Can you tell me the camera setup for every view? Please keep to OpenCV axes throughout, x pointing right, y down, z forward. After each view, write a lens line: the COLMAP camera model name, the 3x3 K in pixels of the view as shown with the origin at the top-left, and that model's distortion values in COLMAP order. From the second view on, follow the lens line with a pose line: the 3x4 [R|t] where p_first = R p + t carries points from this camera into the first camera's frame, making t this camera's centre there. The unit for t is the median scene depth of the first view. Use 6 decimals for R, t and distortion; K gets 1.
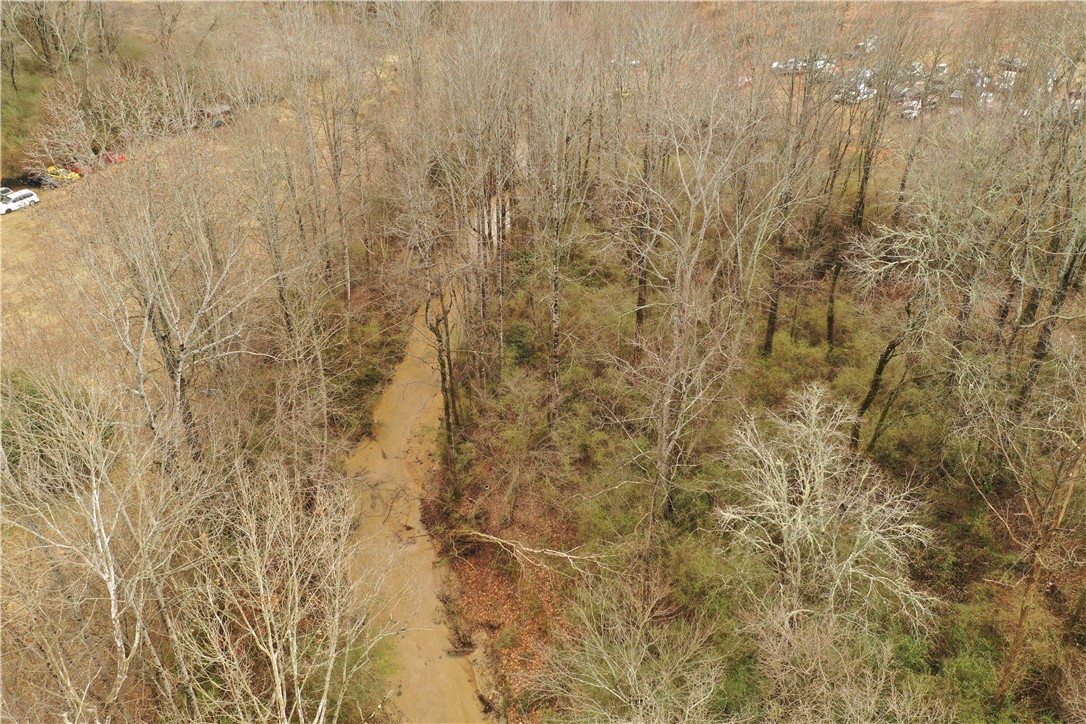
lens RADIAL K [[854.1, 0, 538.7], [0, 854.1, 363.1], [0, 0, 1]] dist [-0.005258, -0.000769]
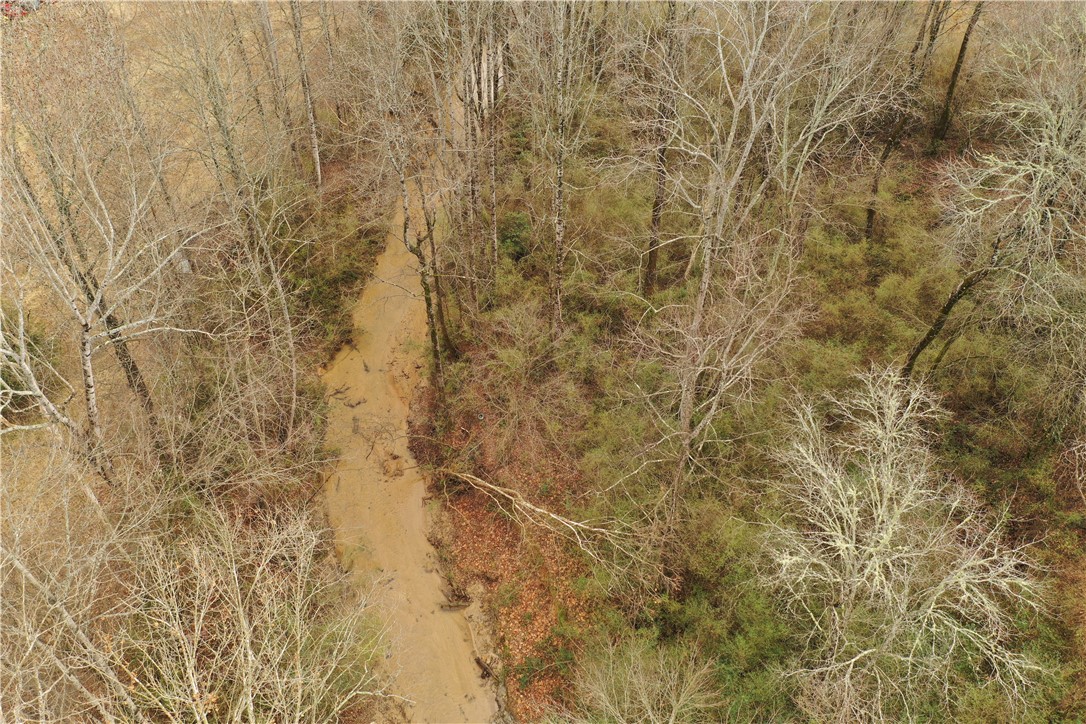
lens RADIAL K [[854.1, 0, 539.8], [0, 854.1, 364.3], [0, 0, 1]] dist [-0.005258, -0.000769]
pose [[0.999963, -0.003520, 0.007797, -0.006630], [0.001921, 0.980536, 0.196331, -0.088582], [-0.008336, -0.196309, 0.980507, 0.146090]]
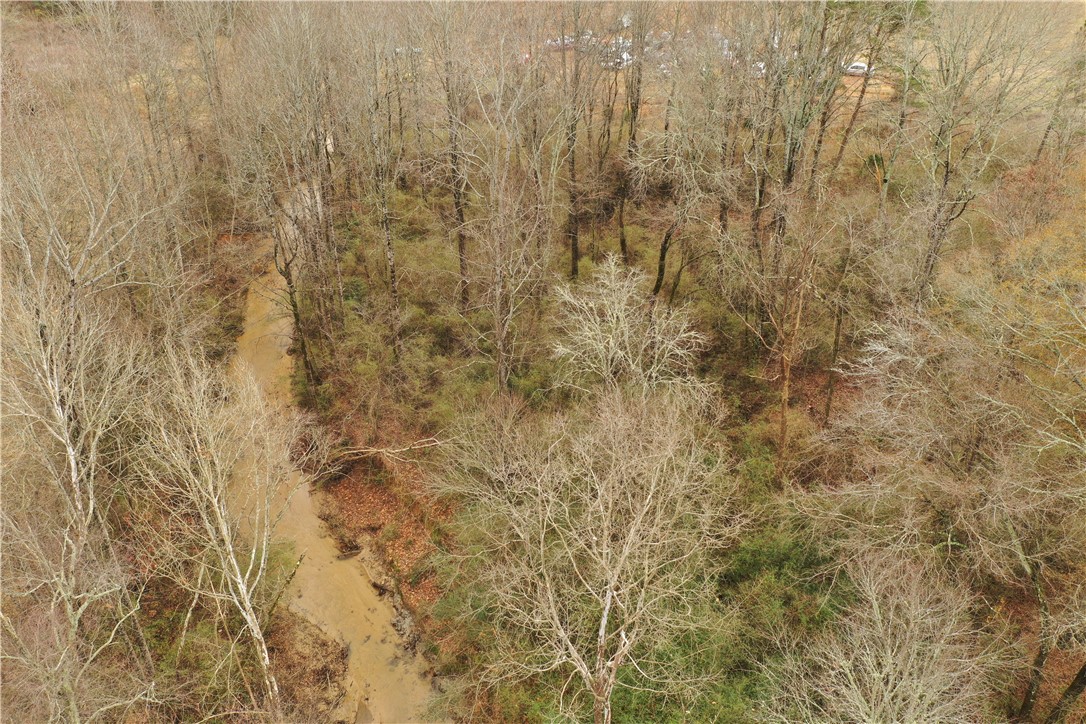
lens RADIAL K [[854.1, 0, 537.0], [0, 854.1, 361.0], [0, 0, 1]] dist [-0.005258, -0.000769]
pose [[0.968339, -0.139027, 0.207342, -0.046365], [0.139862, 0.990113, 0.010702, 0.101712], [-0.206780, 0.018636, 0.978210, -0.147405]]
